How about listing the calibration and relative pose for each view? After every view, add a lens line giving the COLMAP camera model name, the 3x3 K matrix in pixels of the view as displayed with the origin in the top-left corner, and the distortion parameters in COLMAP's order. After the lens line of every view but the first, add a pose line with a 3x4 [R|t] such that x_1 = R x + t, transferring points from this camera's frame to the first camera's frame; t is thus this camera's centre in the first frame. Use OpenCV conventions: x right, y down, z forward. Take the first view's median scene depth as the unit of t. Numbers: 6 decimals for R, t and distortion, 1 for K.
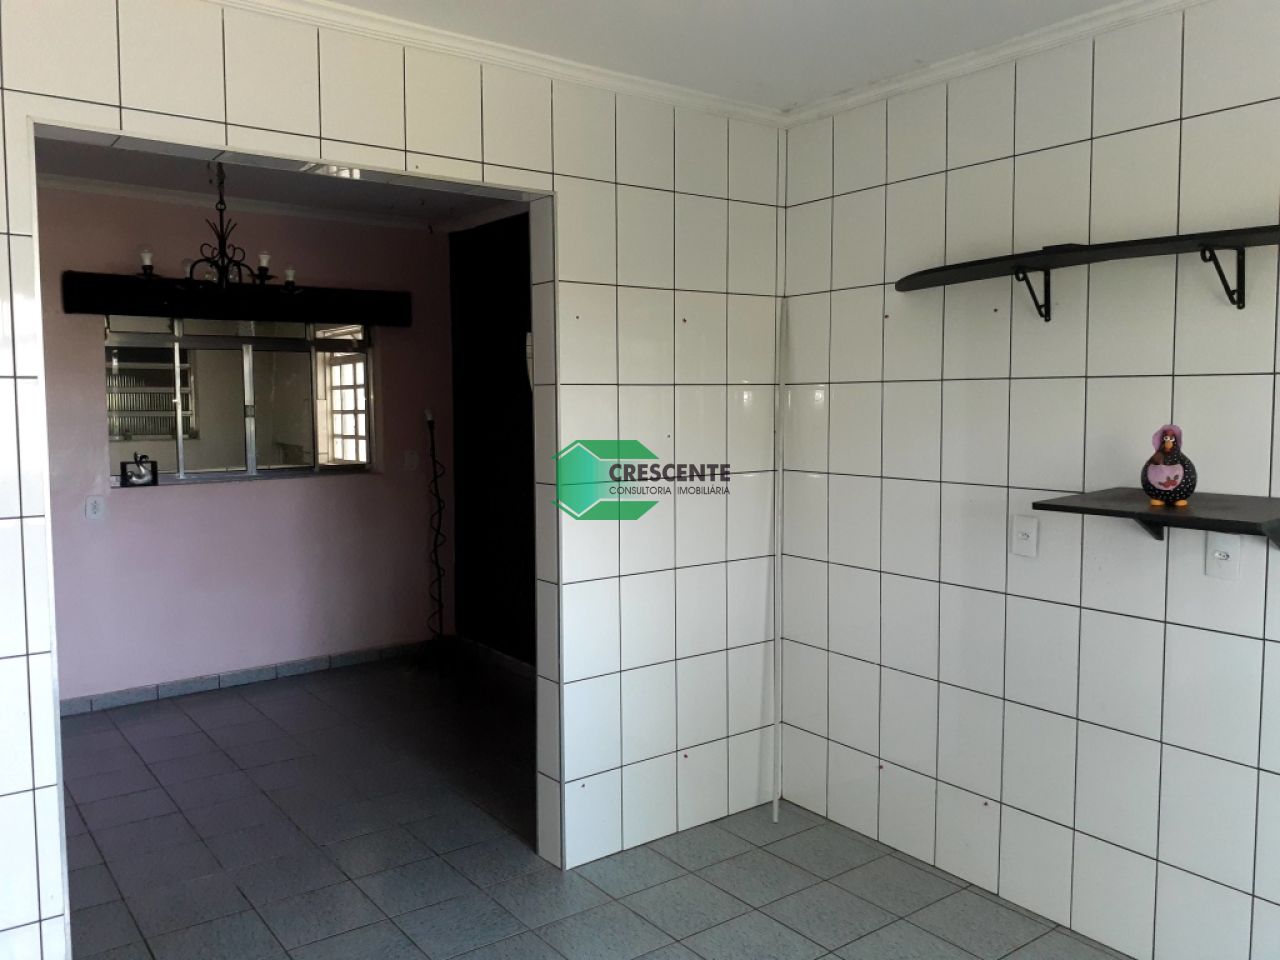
lens RADIAL K [[1037.3, 0, 640.0], [0, 1037.3, 480.0], [0, 0, 1]] dist [0.061969, -0.122102]
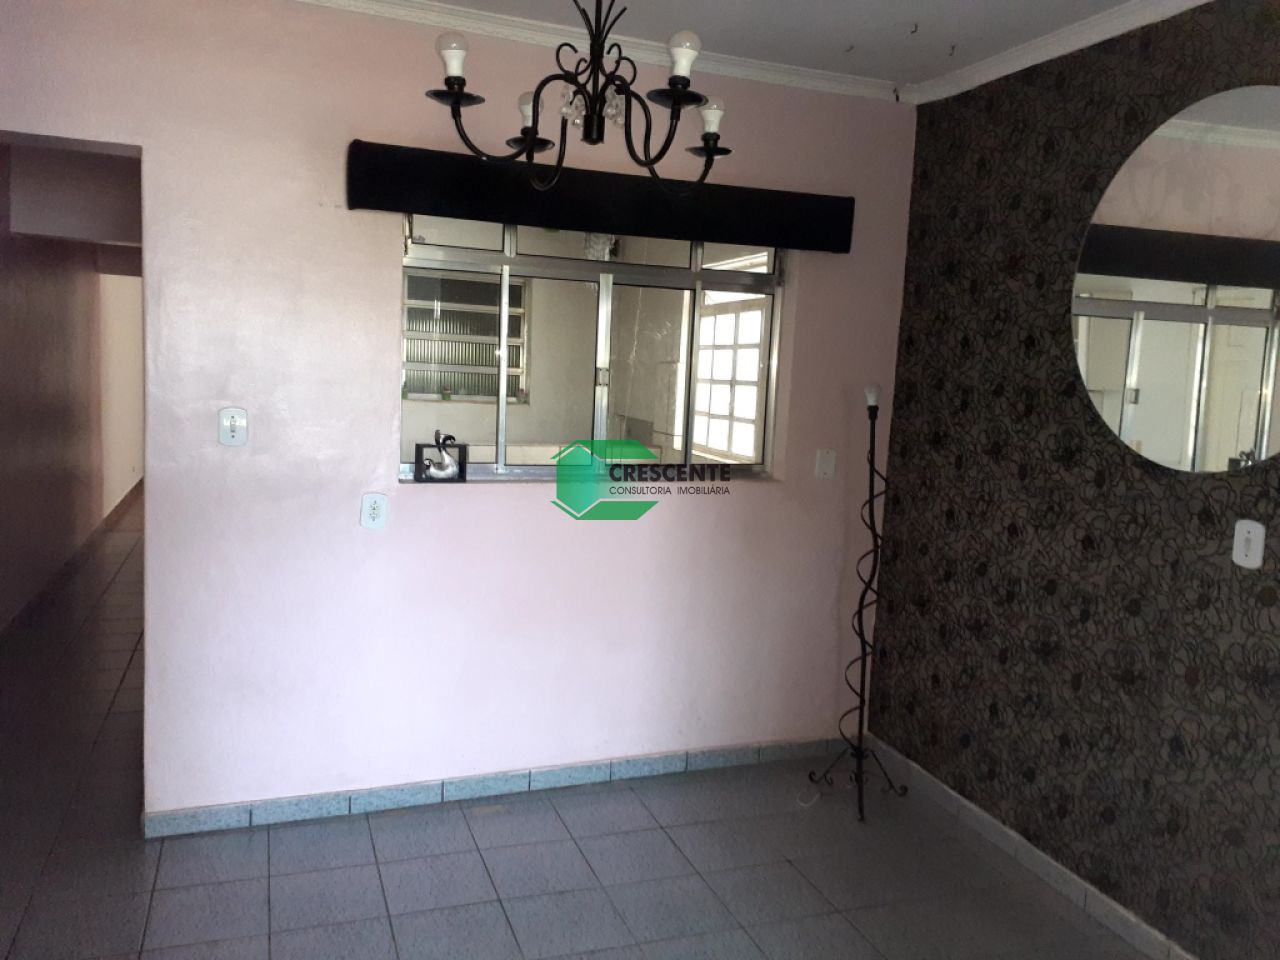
lens RADIAL K [[1037.3, 0, 640.0], [0, 1037.3, 480.0], [0, 0, 1]] dist [0.061969, -0.122102]
pose [[0.955679, 0.083252, -0.282394, -0.161851], [-0.074623, 0.996361, 0.041195, -0.029647], [0.284796, -0.018296, 0.958413, 0.381593]]
